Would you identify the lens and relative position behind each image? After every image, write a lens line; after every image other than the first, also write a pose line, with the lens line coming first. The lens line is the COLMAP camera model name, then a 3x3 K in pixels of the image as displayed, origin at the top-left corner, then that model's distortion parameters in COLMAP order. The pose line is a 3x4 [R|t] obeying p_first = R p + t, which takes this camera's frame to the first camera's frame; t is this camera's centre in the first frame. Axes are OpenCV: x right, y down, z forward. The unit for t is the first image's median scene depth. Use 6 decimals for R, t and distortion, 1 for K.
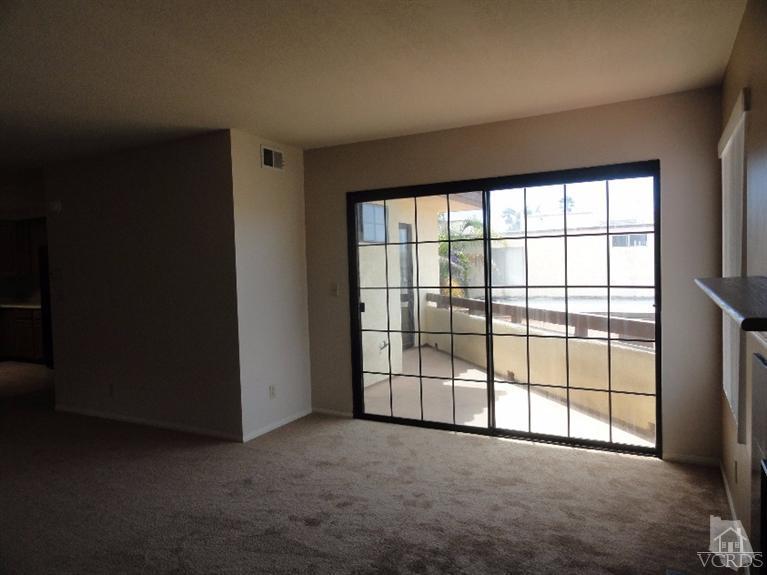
lens RADIAL K [[533.7, 0, 383.1], [0, 533.7, 286.8], [0, 0, 1]] dist [-0.000906, -0.003172]
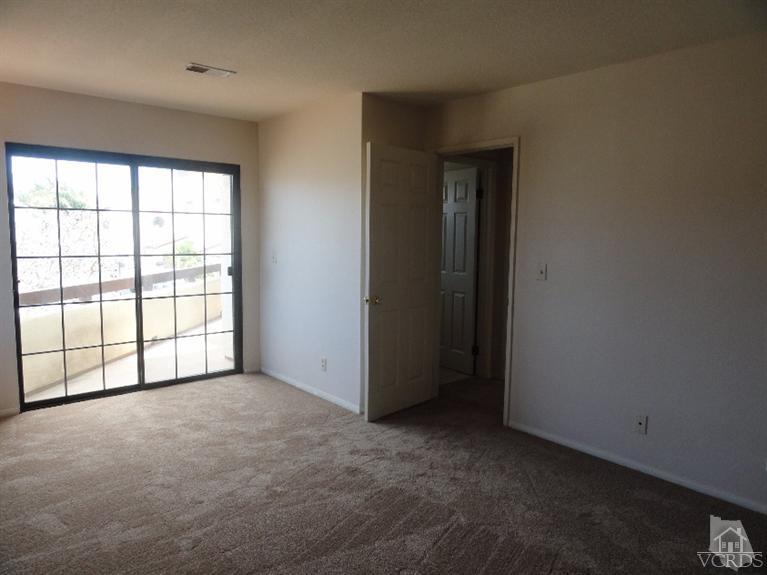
lens RADIAL K [[533.7, 0, 381.1], [0, 533.7, 286.4], [0, 0, 1]] dist [-0.000906, -0.003172]
pose [[0.249865, -0.063158, 0.966219, -0.738216], [0.040991, 0.997666, 0.054613, 0.025716], [-0.967413, 0.025961, 0.251871, 0.247395]]
